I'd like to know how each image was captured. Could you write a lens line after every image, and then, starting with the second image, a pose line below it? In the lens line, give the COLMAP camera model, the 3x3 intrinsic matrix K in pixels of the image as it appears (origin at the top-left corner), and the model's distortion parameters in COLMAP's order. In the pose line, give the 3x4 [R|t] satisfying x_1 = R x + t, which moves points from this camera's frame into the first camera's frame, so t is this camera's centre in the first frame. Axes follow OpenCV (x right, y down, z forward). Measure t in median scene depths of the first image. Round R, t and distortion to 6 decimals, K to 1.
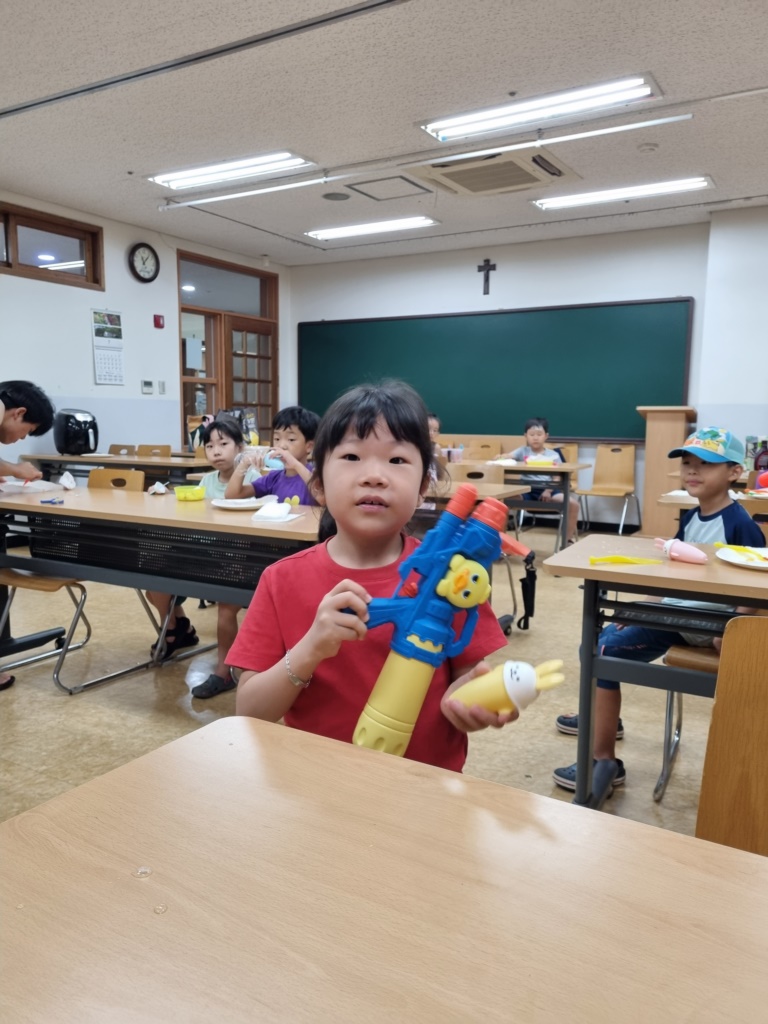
lens RADIAL K [[763.8, 0, 392.8], [0, 763.8, 508.8], [0, 0, 1]] dist [0.050449, -0.050182]
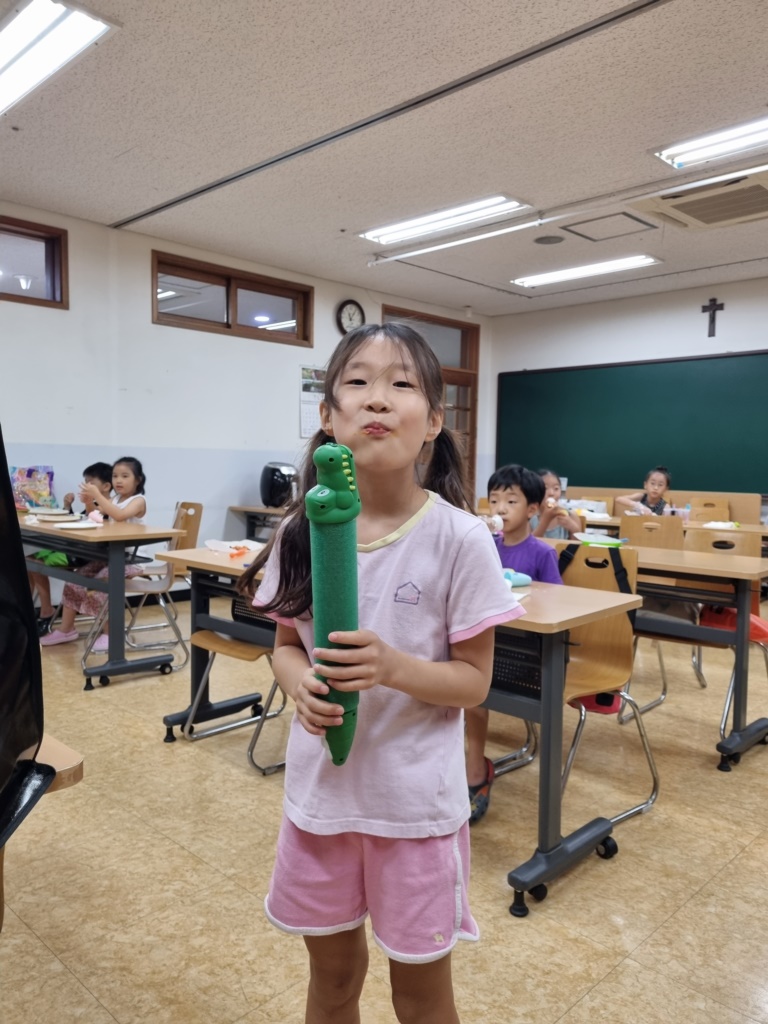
lens RADIAL K [[763.8, 0, 390.7], [0, 763.8, 507.7], [0, 0, 1]] dist [0.050449, -0.050182]
pose [[0.970238, 0.019457, -0.241369, -0.029171], [-0.035207, 0.997510, -0.061114, -0.014650], [0.239578, 0.067793, 0.968507, 0.065628]]
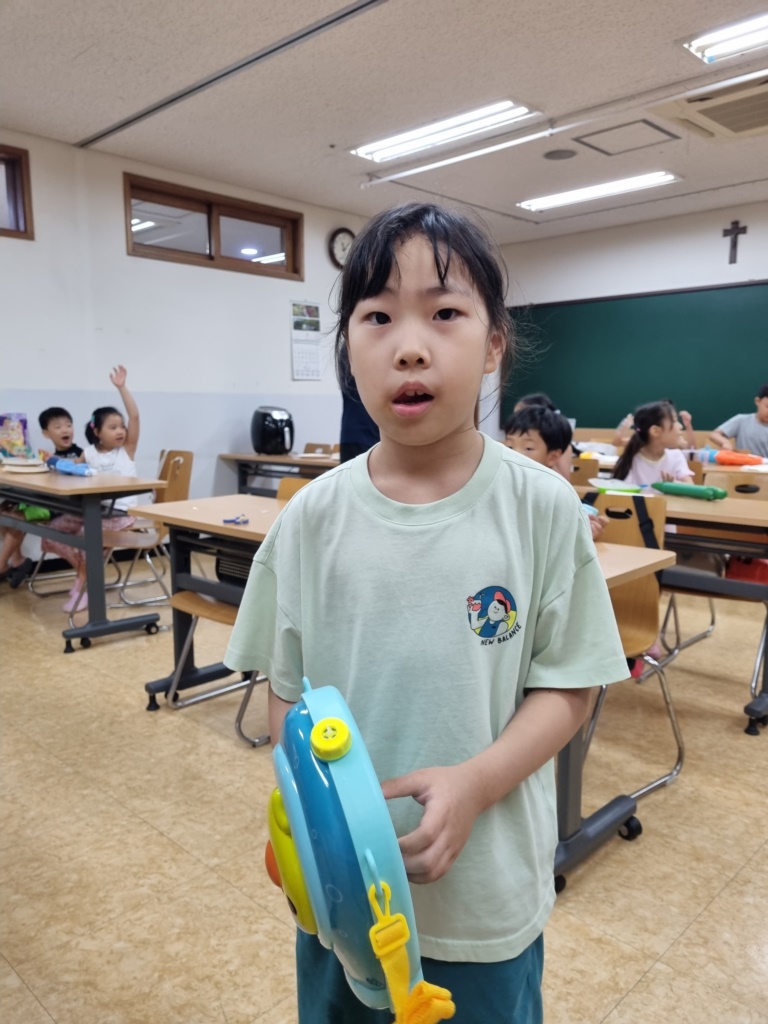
lens RADIAL K [[763.8, 0, 392.6], [0, 763.8, 523.9], [0, 0, 1]] dist [0.050449, -0.050182]
pose [[0.970781, 0.028865, -0.238224, -0.039450], [-0.021992, 0.999263, 0.031460, -0.018757], [0.238957, -0.025302, 0.970701, 0.117170]]
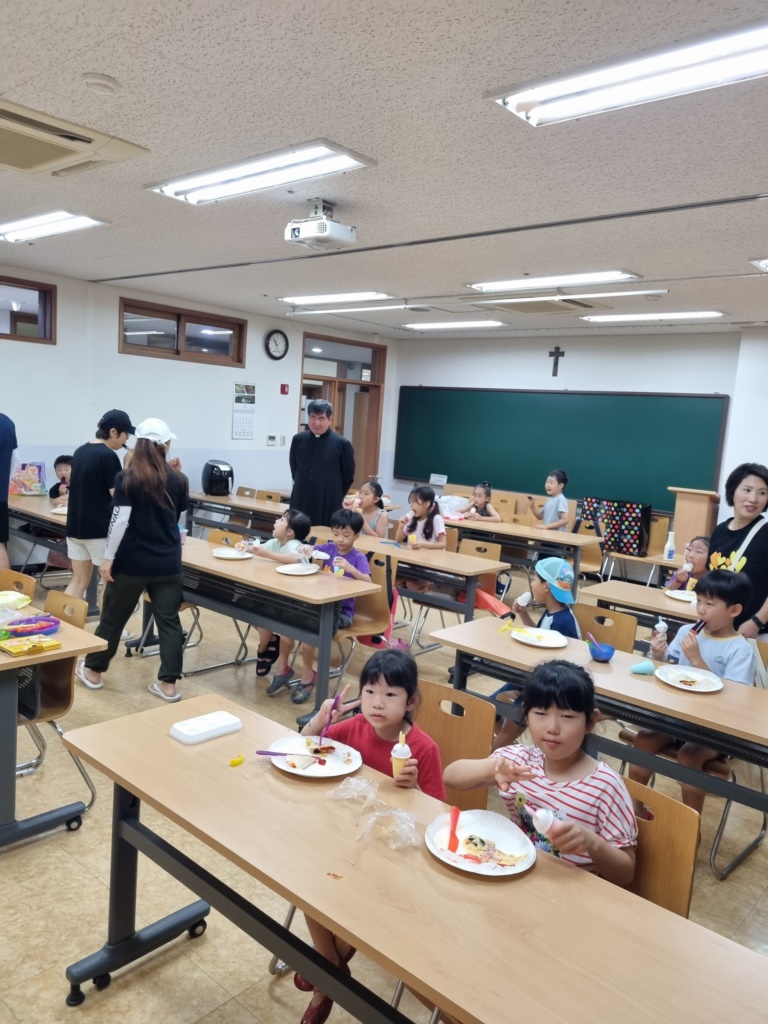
lens RADIAL K [[763.8, 0, 380.9], [0, 763.8, 512.1], [0, 0, 1]] dist [0.050449, -0.050182]
pose [[0.978352, 0.079911, -0.190894, 0.139060], [-0.081245, 0.996694, 0.000842, -0.071144], [0.190331, 0.014685, 0.981610, -0.264677]]
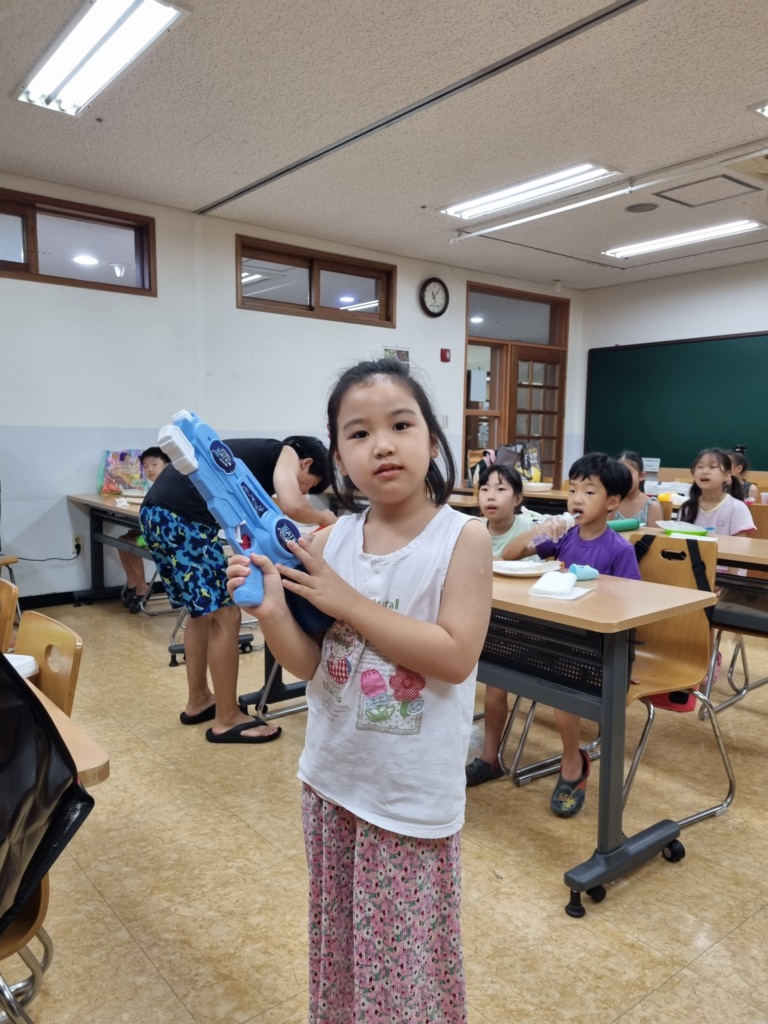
lens RADIAL K [[763.8, 0, 393.1], [0, 763.8, 519.0], [0, 0, 1]] dist [0.050449, -0.050182]
pose [[0.935013, 0.037231, -0.352653, -0.014880], [-0.044556, 0.998926, -0.012673, -0.022135], [0.351803, 0.027562, 0.935668, 0.075655]]
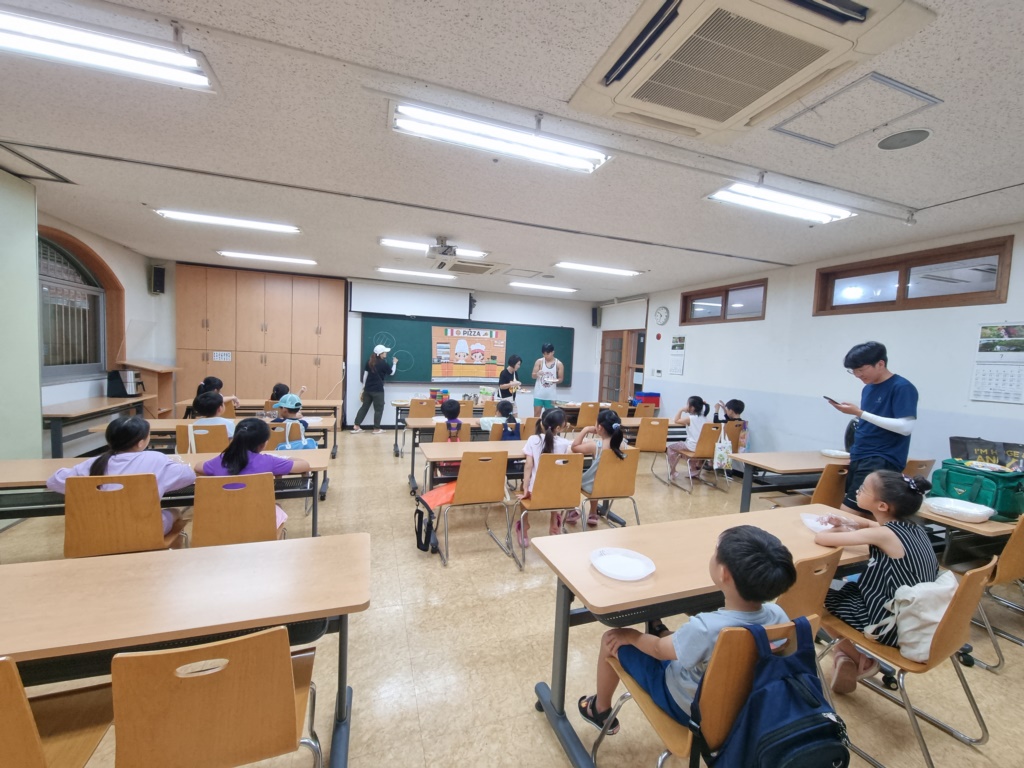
lens RADIAL K [[416.8, 0, 506.8], [0, 416.8, 382.9], [0, 0, 1]] dist [0.000678, -0.000011]
pose [[-0.666754, 0.005962, -0.745254, 0.463867], [-0.152696, 0.977662, 0.144433, -0.202152], [0.729468, 0.210099, -0.650950, 1.081977]]
